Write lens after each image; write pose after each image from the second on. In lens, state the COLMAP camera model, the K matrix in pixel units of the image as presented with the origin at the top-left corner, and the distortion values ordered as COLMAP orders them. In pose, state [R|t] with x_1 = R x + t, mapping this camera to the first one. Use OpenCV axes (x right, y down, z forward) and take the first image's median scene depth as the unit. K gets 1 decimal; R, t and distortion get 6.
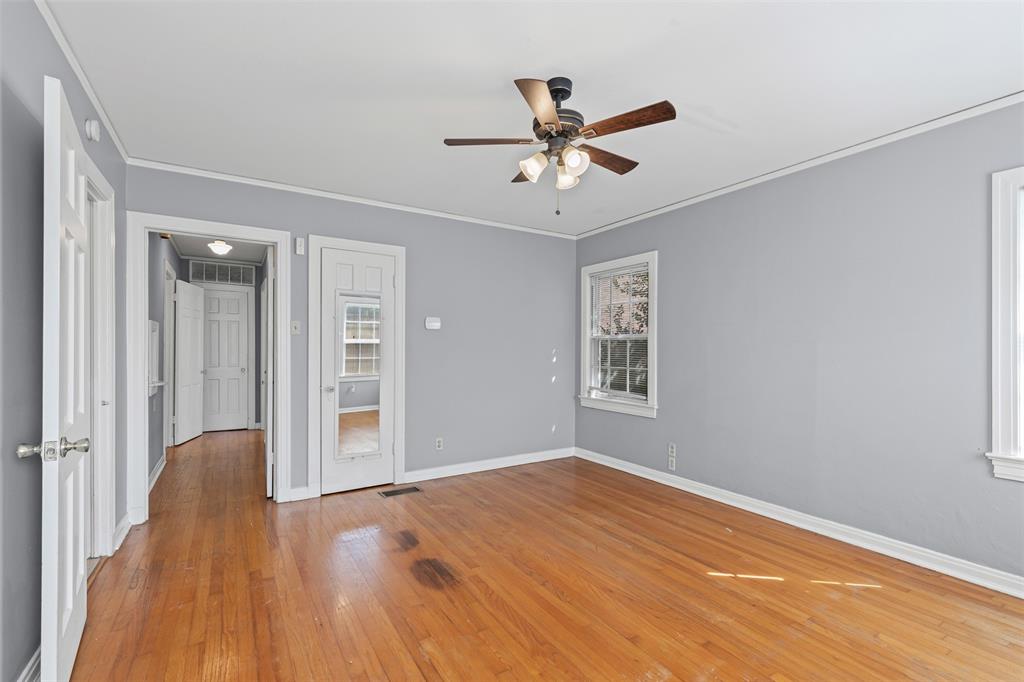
lens RADIAL K [[460.9, 0, 522.3], [0, 460.9, 347.1], [0, 0, 1]] dist [0.011821, -0.003579]
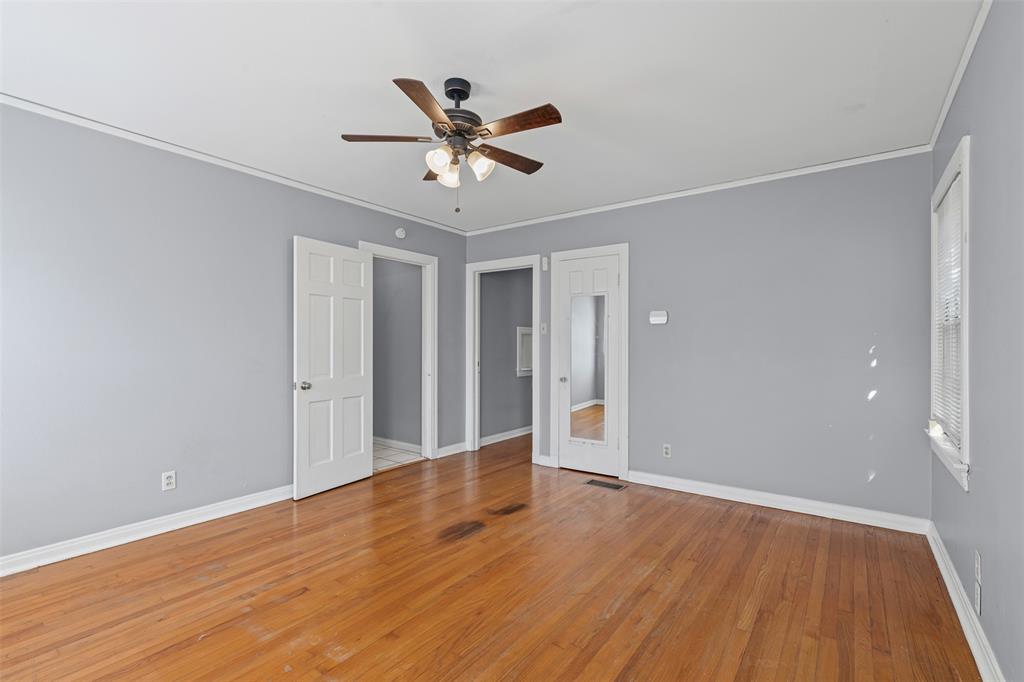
lens RADIAL K [[460.9, 0, 504.7], [0, 460.9, 349.7], [0, 0, 1]] dist [0.011821, -0.003579]
pose [[0.358302, 0.006896, -0.933580, 0.648254], [0.003586, 0.999955, 0.008763, 0.003059], [0.933599, -0.006488, 0.358261, 0.449258]]
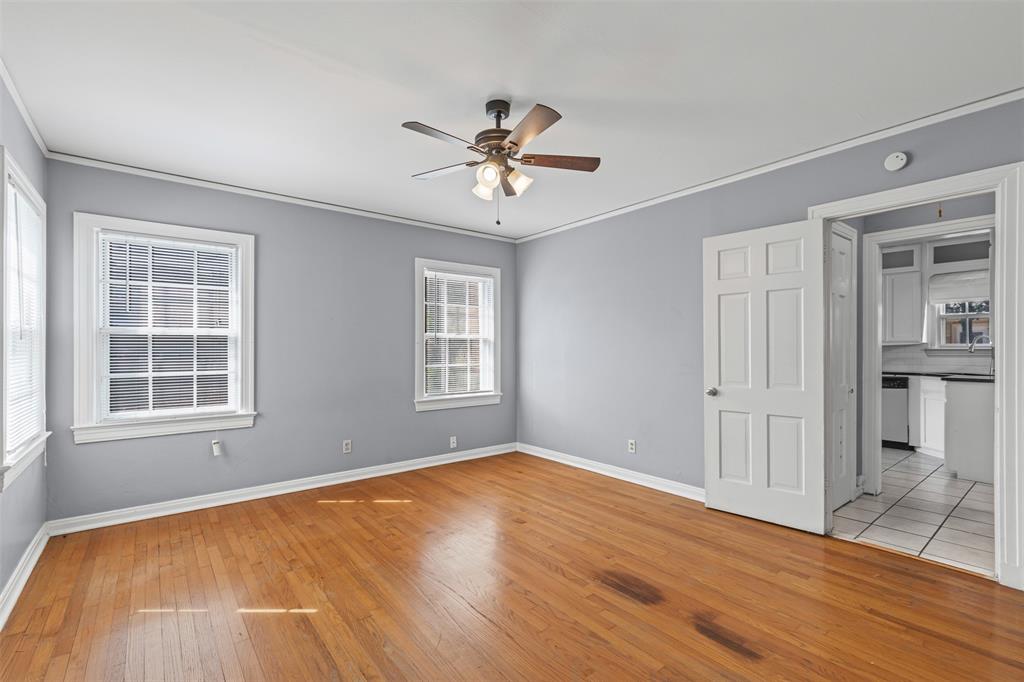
lens RADIAL K [[460.9, 0, 518.8], [0, 460.9, 348.7], [0, 0, 1]] dist [0.011821, -0.003579]
pose [[-0.993795, -0.000052, -0.111226, 0.090415], [0.001306, 0.999925, -0.012138, 0.009695], [0.111218, -0.012207, -0.993721, 1.278363]]
